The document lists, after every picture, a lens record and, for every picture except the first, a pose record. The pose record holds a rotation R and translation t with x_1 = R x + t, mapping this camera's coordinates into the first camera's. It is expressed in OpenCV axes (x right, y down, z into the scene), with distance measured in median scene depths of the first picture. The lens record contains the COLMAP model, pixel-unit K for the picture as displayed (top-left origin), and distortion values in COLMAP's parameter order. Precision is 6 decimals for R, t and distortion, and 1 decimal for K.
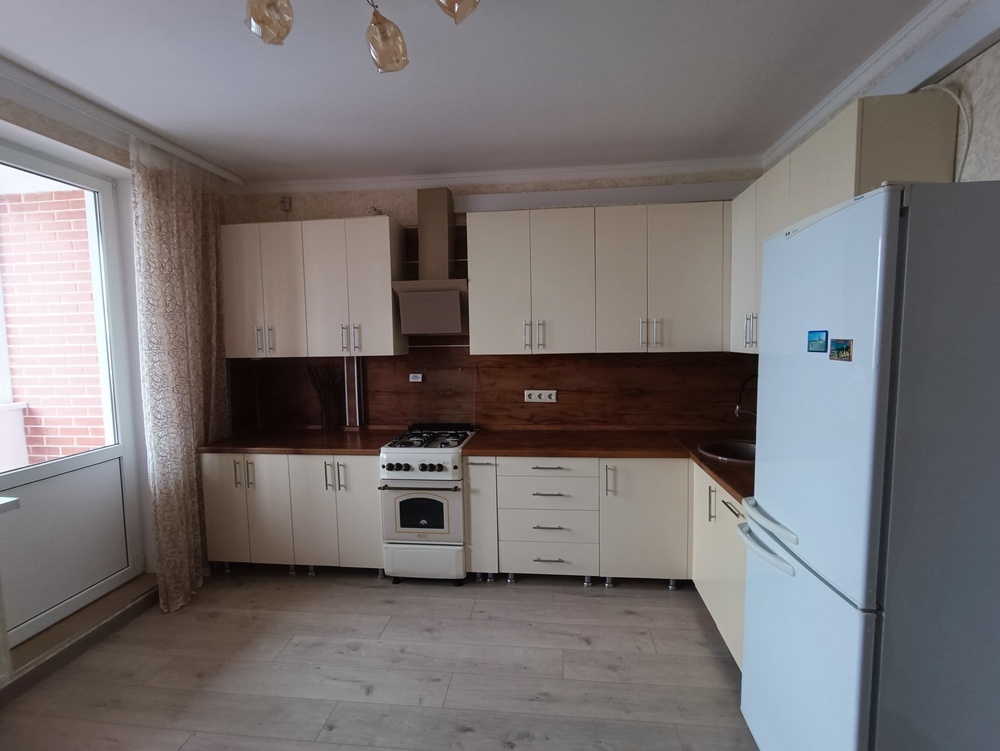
lens RADIAL K [[450.2, 0, 509.8], [0, 450.2, 371.3], [0, 0, 1]] dist [-0.004769, 0.000679]
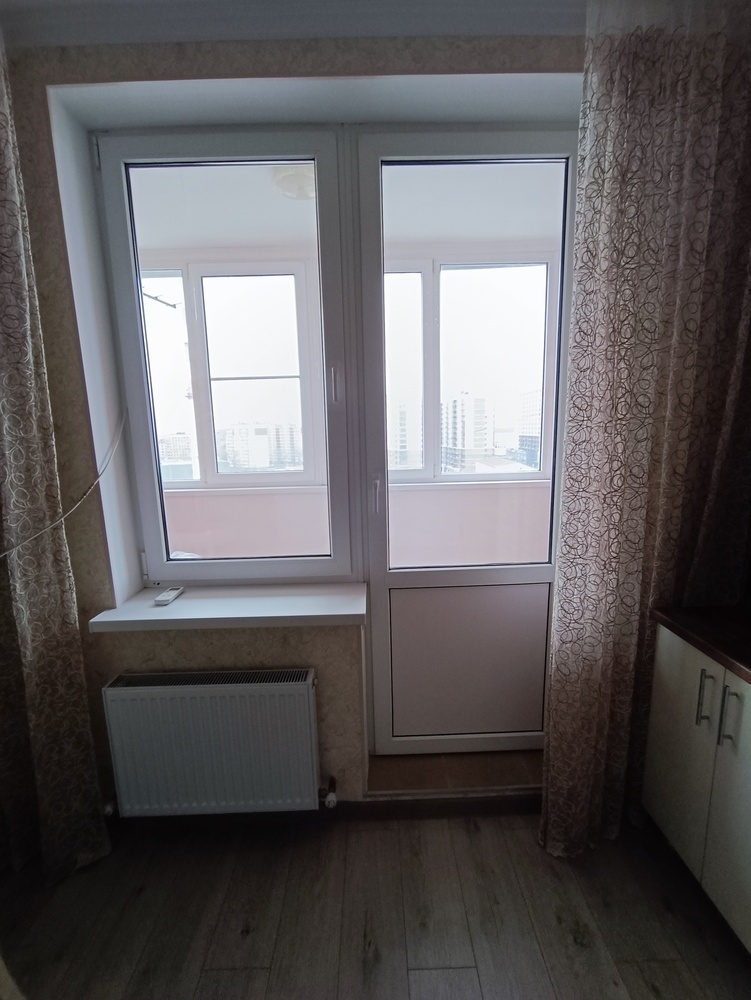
lens RADIAL K [[450.2, 0, 379.6], [0, 450.2, 515.2], [0, 0, 1]] dist [-0.004769, 0.000679]
pose [[0.107174, 0.187893, -0.976325, -0.248567], [-0.054755, 0.981606, 0.182899, -0.020630], [0.992731, 0.033857, 0.115490, 0.654783]]
